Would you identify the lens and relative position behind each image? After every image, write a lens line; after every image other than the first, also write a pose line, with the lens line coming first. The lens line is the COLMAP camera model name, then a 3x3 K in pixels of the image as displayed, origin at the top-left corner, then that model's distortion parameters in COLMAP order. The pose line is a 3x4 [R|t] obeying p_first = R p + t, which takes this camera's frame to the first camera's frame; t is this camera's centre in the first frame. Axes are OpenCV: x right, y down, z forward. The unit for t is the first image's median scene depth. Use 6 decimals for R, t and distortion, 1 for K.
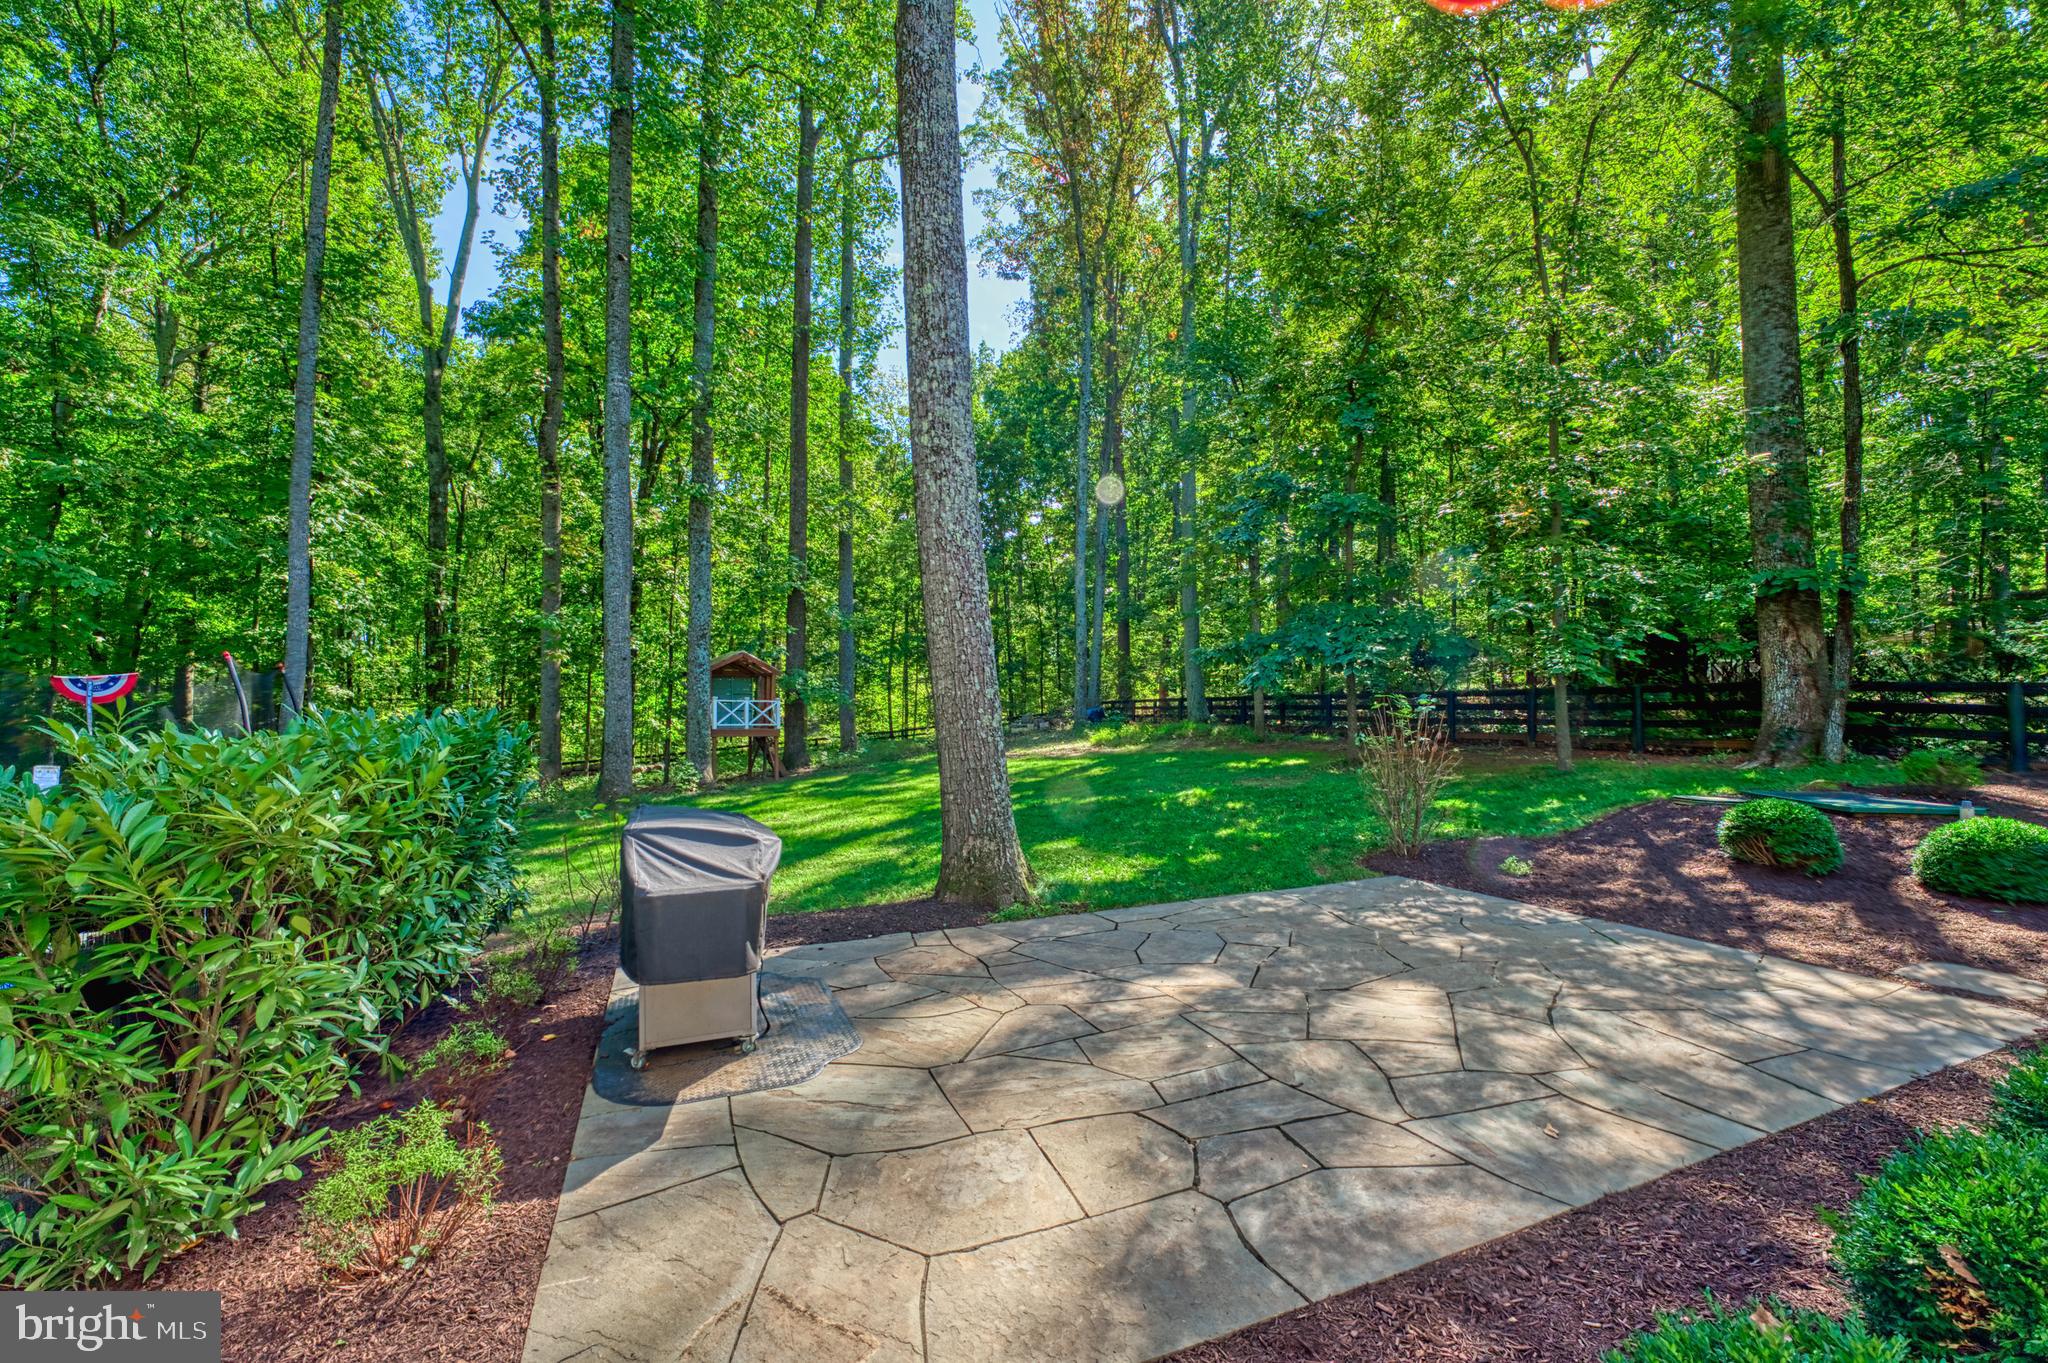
lens RADIAL K [[843.2, 0, 1026.2], [0, 843.2, 726.1], [0, 0, 1]] dist [-0.000040, -0.000016]
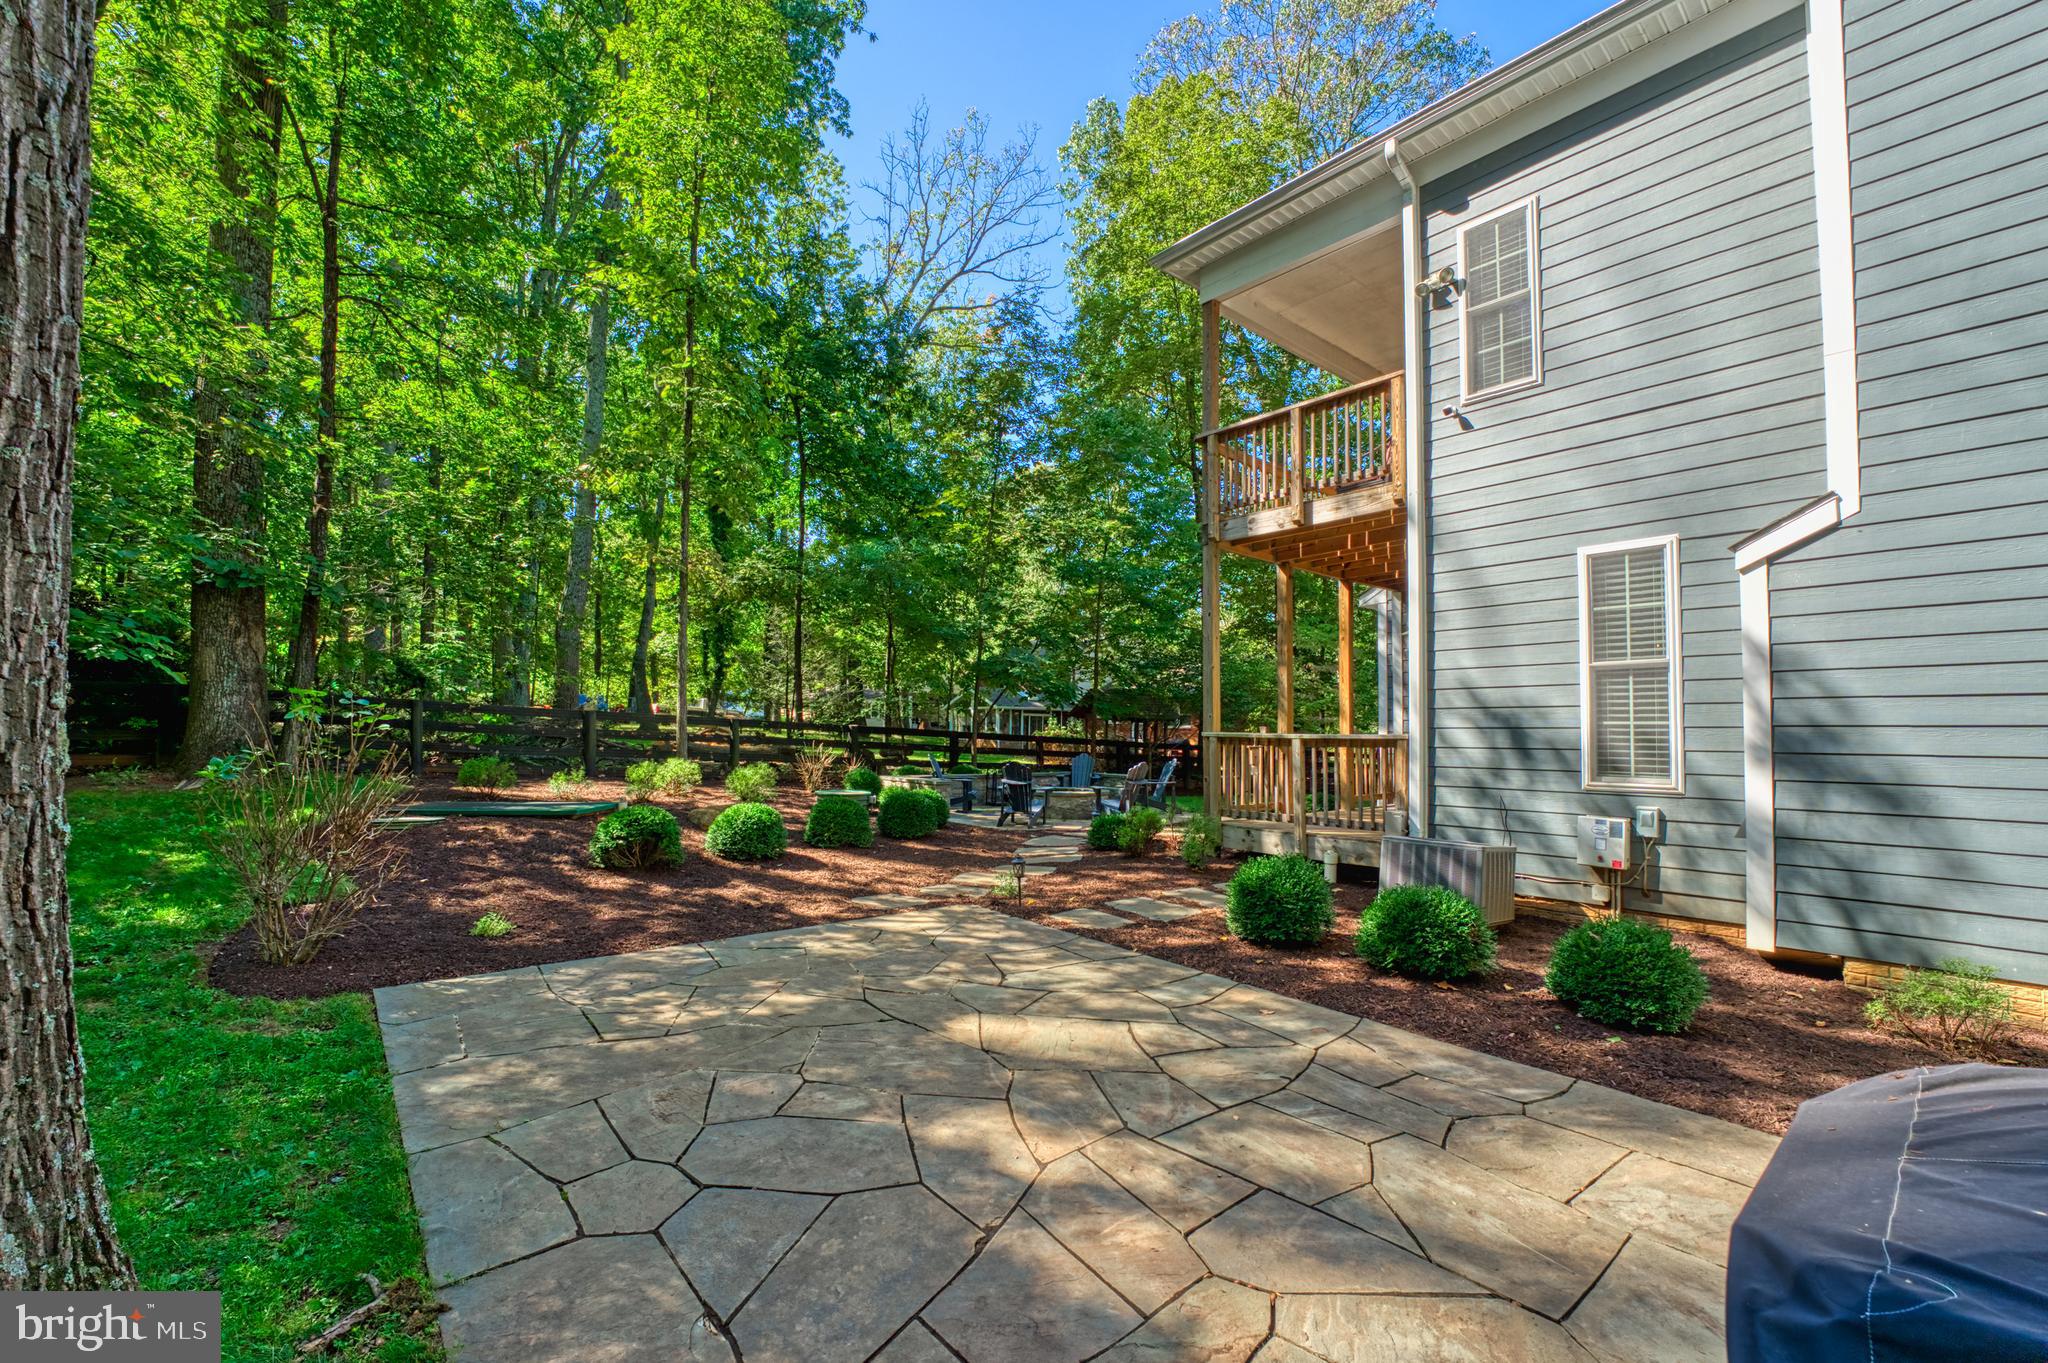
lens RADIAL K [[831.3, 0, 1025.0], [0, 831.3, 714.3], [0, 0, 1]] dist [-0.019704, -0.000068]
pose [[-0.295794, 0.022871, 0.954978, -0.473682], [-0.002474, 0.999692, -0.024708, -0.013661], [-0.955248, -0.009671, -0.295647, 1.269397]]
